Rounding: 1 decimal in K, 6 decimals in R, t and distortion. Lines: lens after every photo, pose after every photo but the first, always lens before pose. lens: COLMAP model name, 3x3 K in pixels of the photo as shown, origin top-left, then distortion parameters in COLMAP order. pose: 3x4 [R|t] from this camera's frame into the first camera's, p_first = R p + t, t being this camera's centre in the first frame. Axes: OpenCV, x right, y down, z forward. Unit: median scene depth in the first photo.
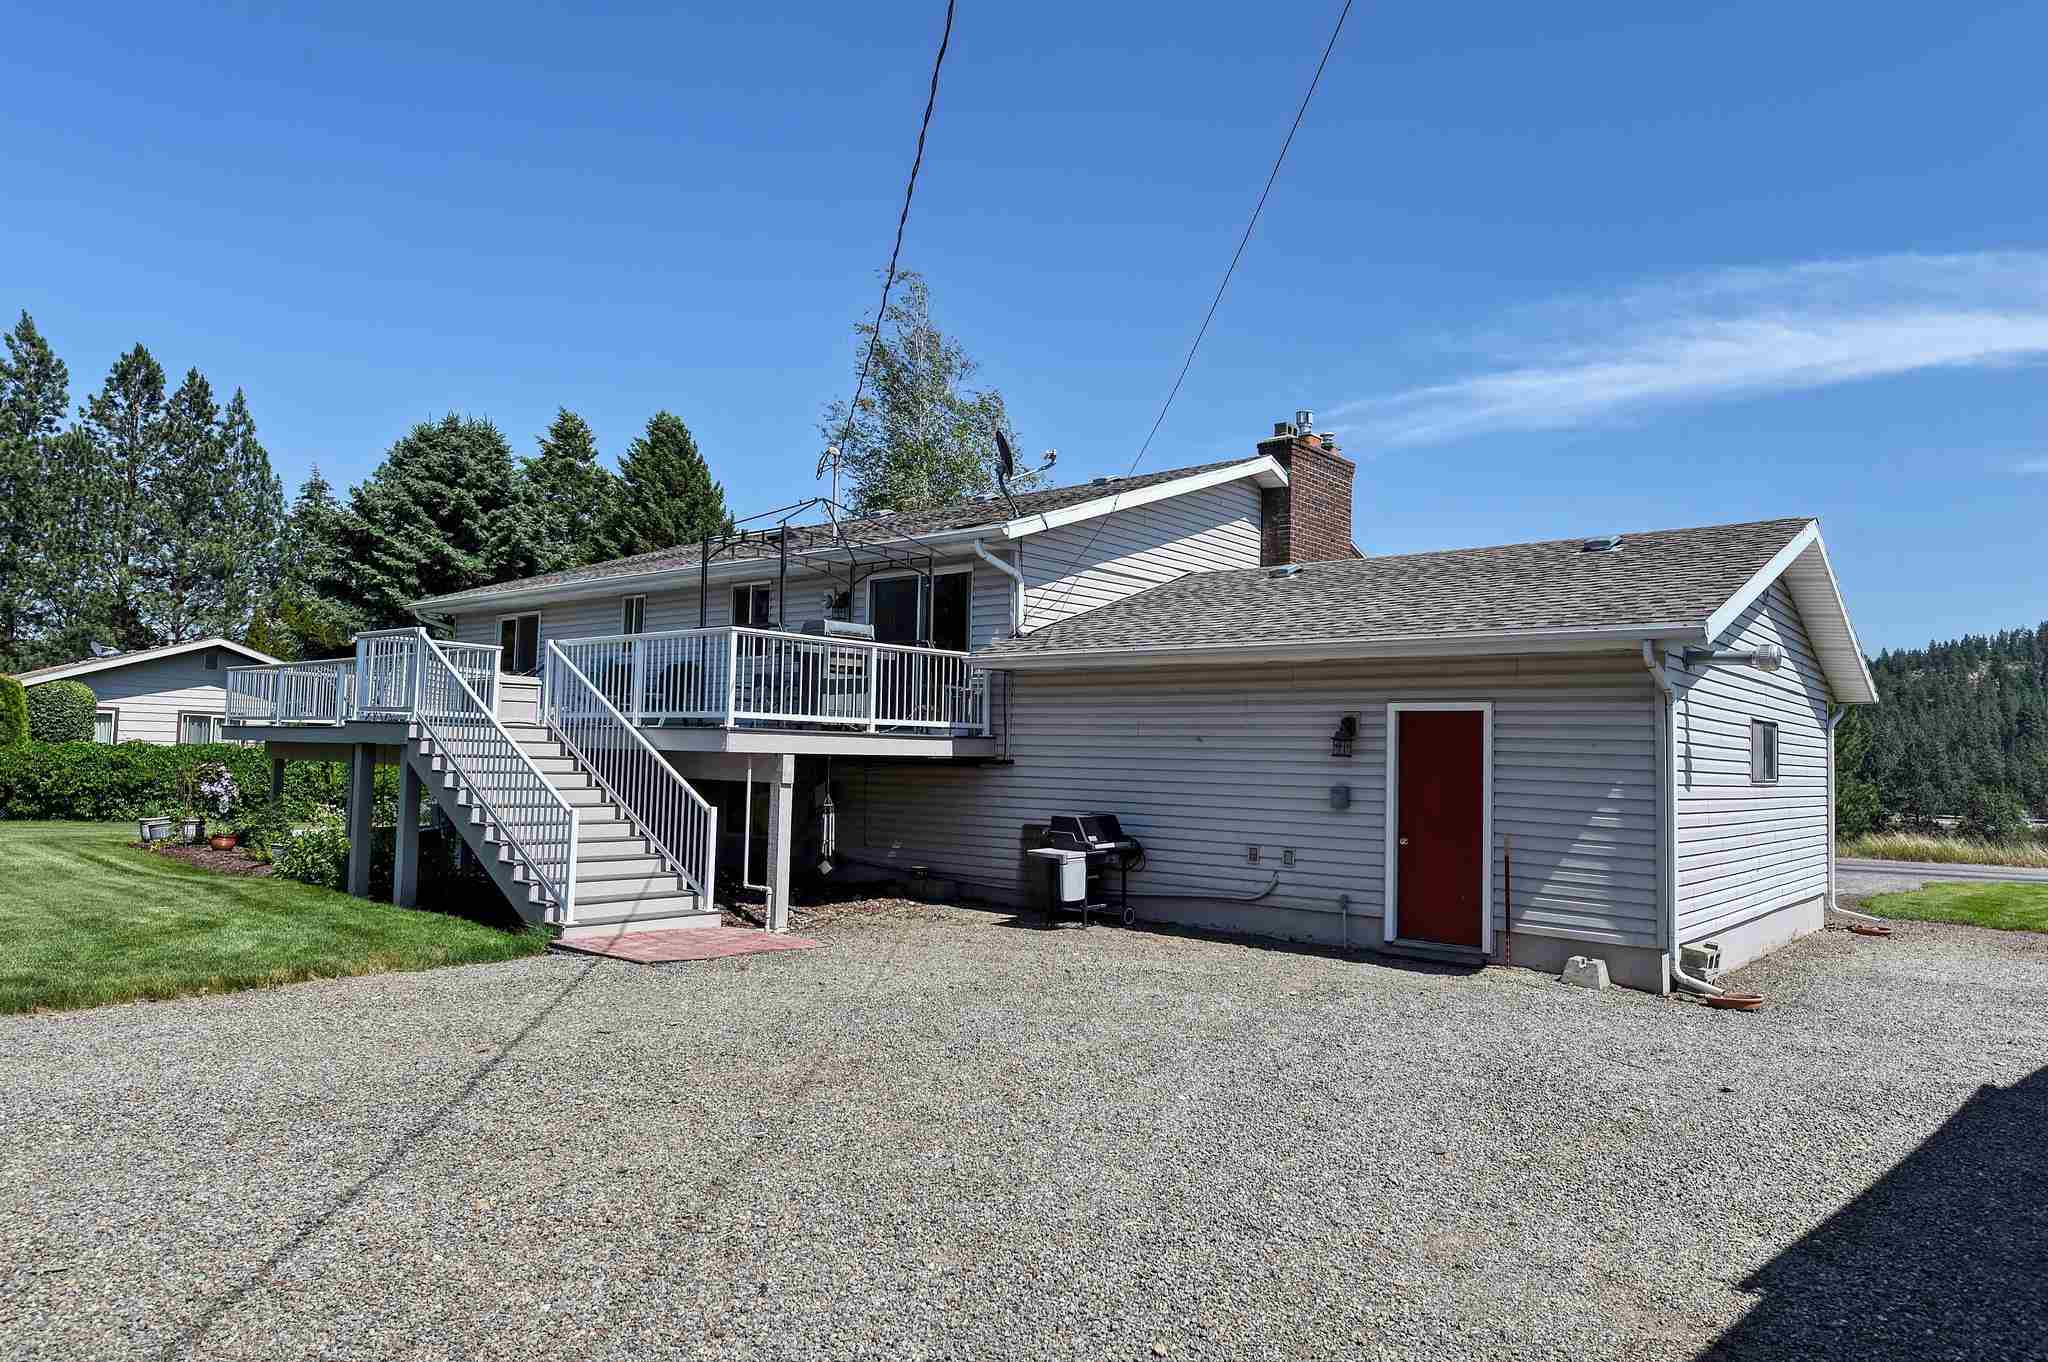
lens RADIAL K [[1254.0, 0, 1024.0], [0, 1254.0, 681.0], [0, 0, 1]] dist [-0.001219, -0.000084]
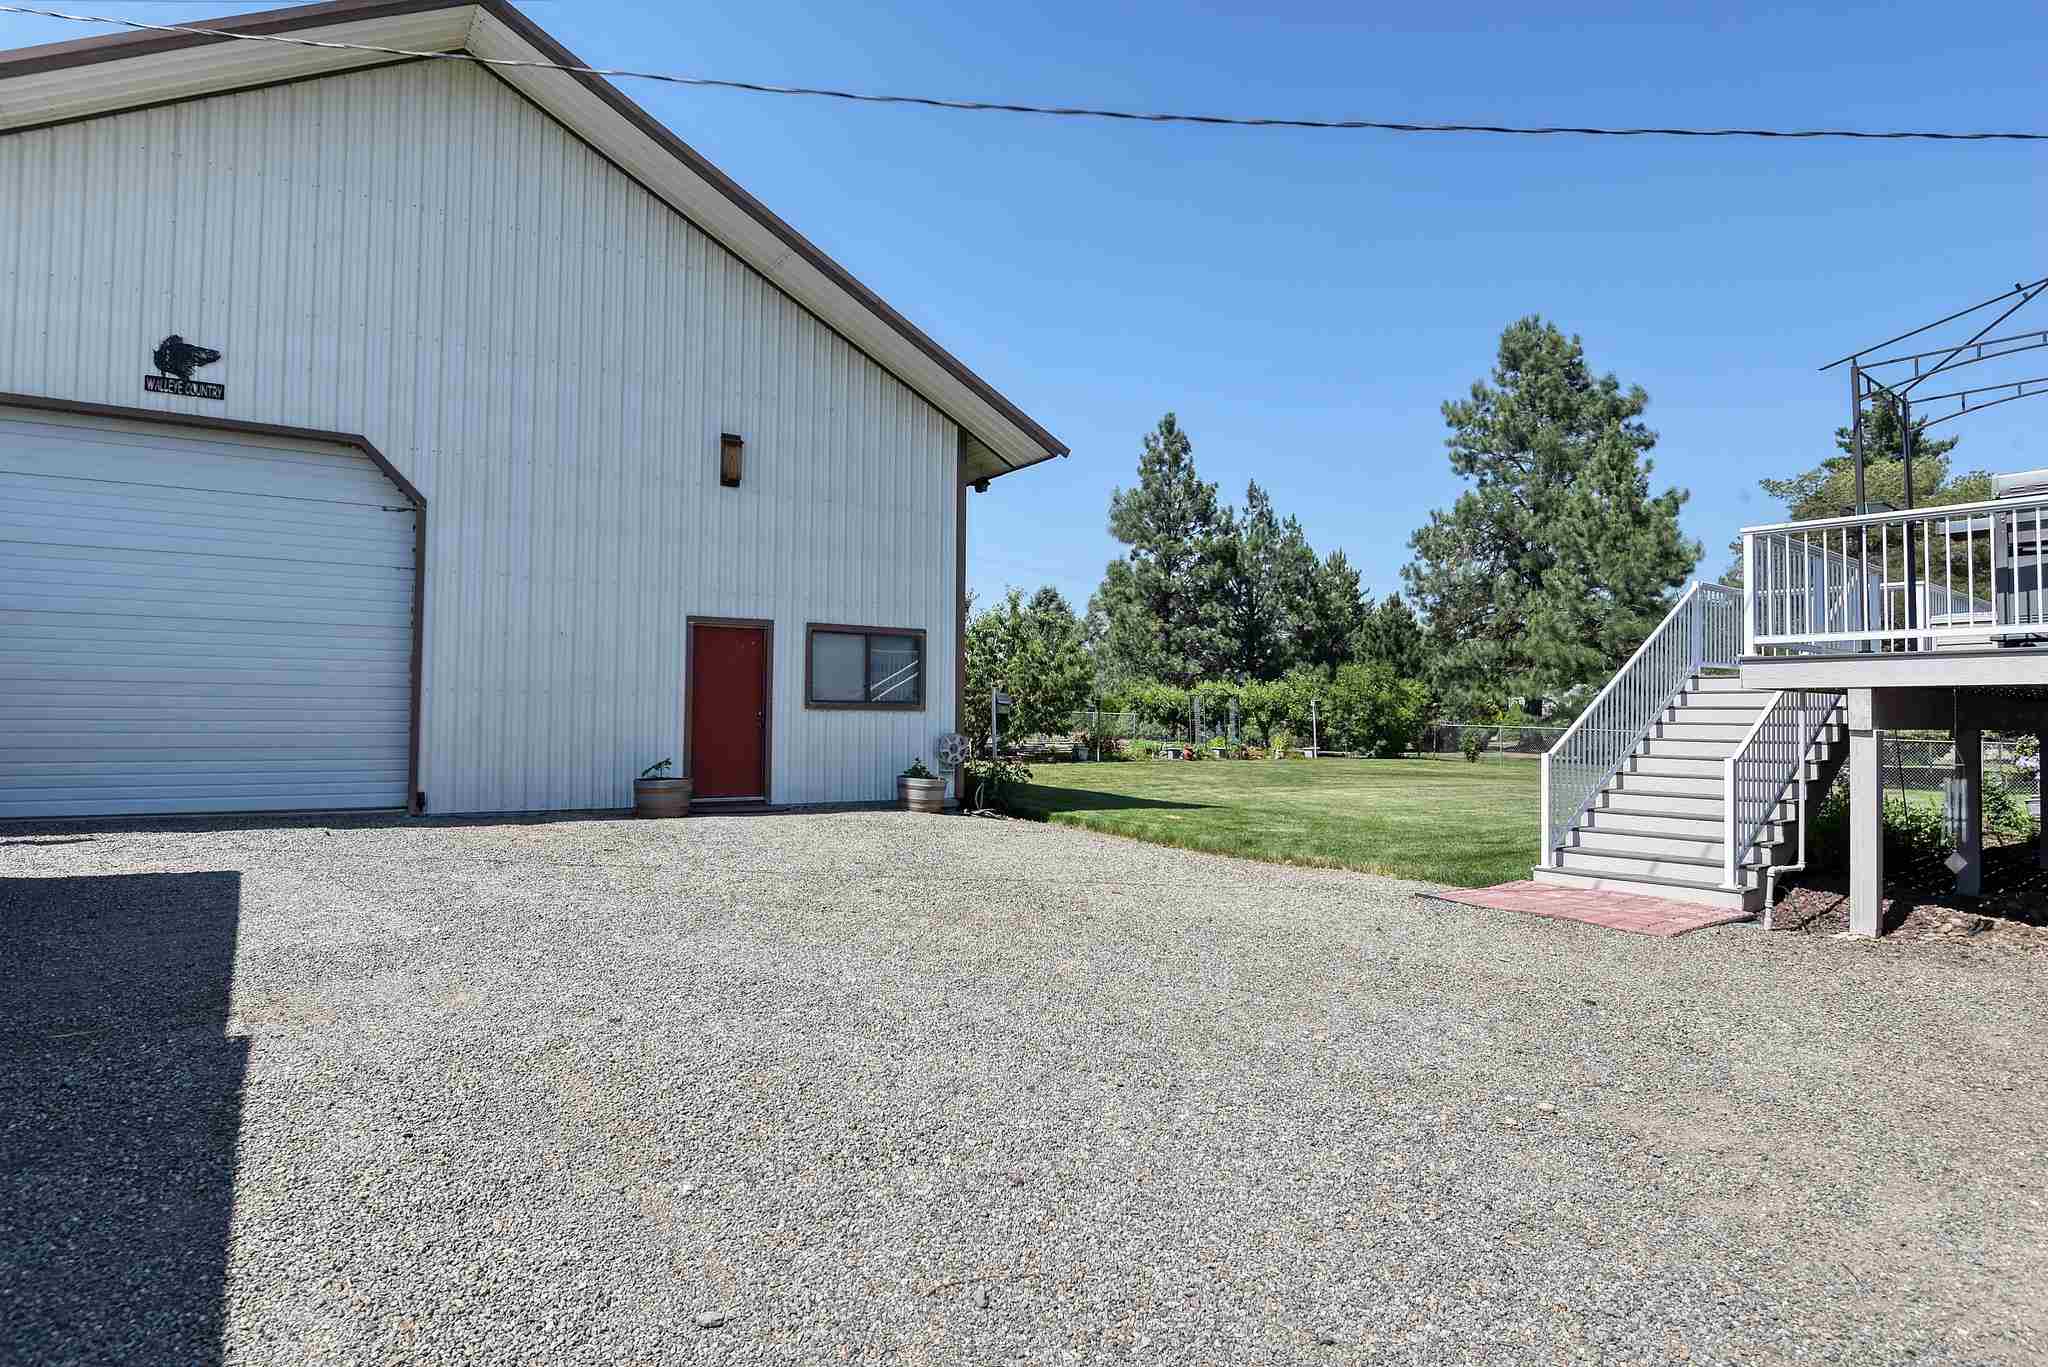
lens RADIAL K [[1154.2, 0, 1024.0], [0, 1154.2, 683.5], [0, 0, 1]] dist [-0.000218, -0.000127]
pose [[-0.181289, -0.060930, -0.981541, 0.546082], [0.048394, 0.996317, -0.070785, 0.081000], [0.982238, -0.060333, -0.177673, 0.672418]]
